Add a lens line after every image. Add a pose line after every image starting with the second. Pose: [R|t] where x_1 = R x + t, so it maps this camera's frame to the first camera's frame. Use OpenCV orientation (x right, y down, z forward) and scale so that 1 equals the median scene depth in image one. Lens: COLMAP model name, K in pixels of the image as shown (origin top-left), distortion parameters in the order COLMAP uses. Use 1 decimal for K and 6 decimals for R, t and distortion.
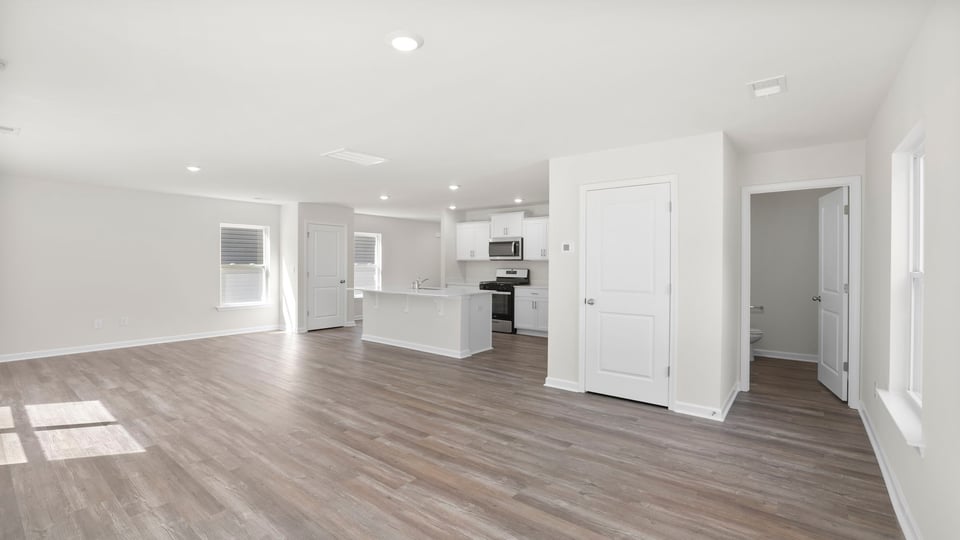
lens RADIAL K [[420.2, 0, 474.8], [0, 420.2, 261.6], [0, 0, 1]] dist [-0.043331, 0.019195]
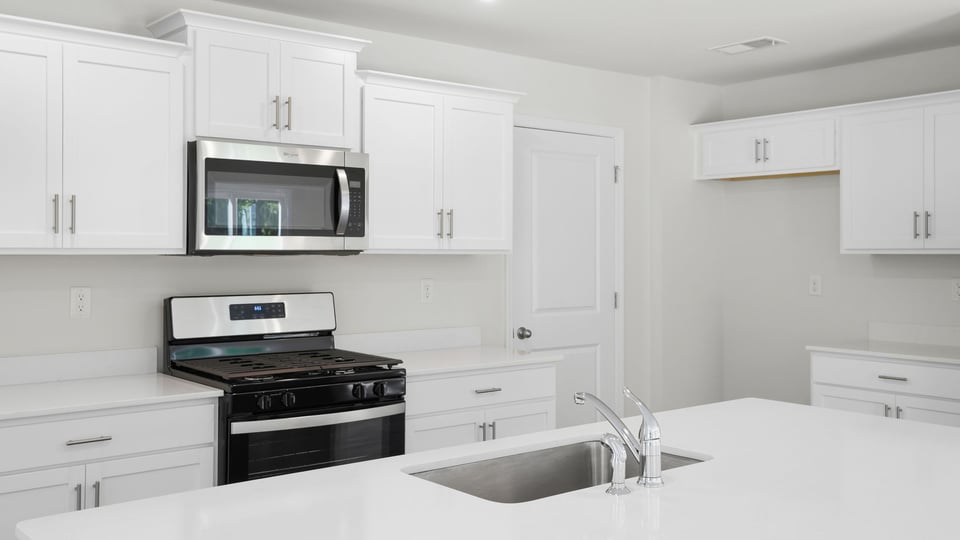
lens RADIAL K [[950.5, 0, 464.1], [0, 950.5, 239.8], [0, 0, 1]] dist [0.024463, 0.011188]
pose [[0.213268, 0.009714, 0.976945, -0.387527], [-0.003193, 0.999952, -0.009246, -0.006316], [-0.976989, -0.001148, 0.213289, 0.865506]]
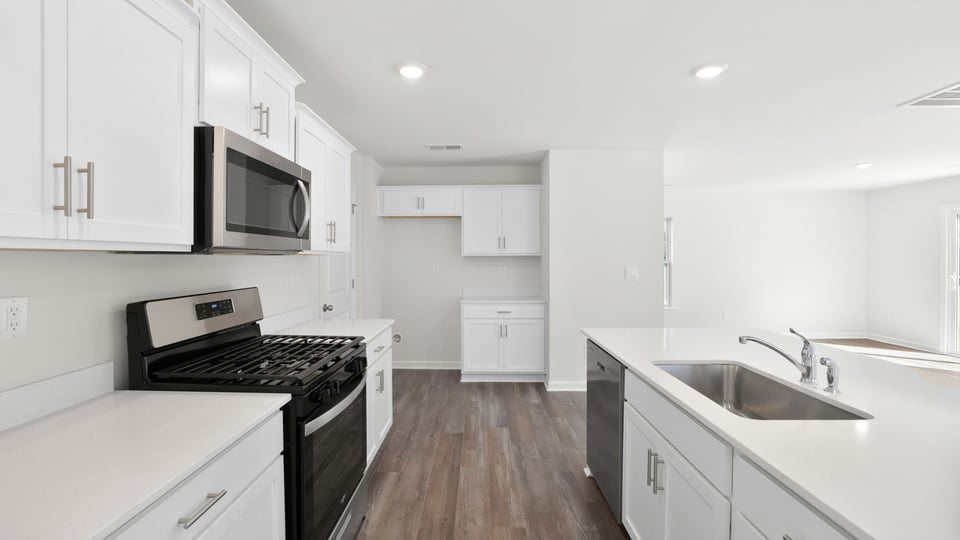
lens RADIAL K [[420.2, 0, 474.8], [0, 420.2, 261.6], [0, 0, 1]] dist [-0.043331, 0.019195]
pose [[-0.614043, -0.008201, 0.789230, -0.177418], [-0.002096, 0.999959, 0.008761, -0.000657], [-0.789269, 0.003725, -0.614036, 1.113023]]
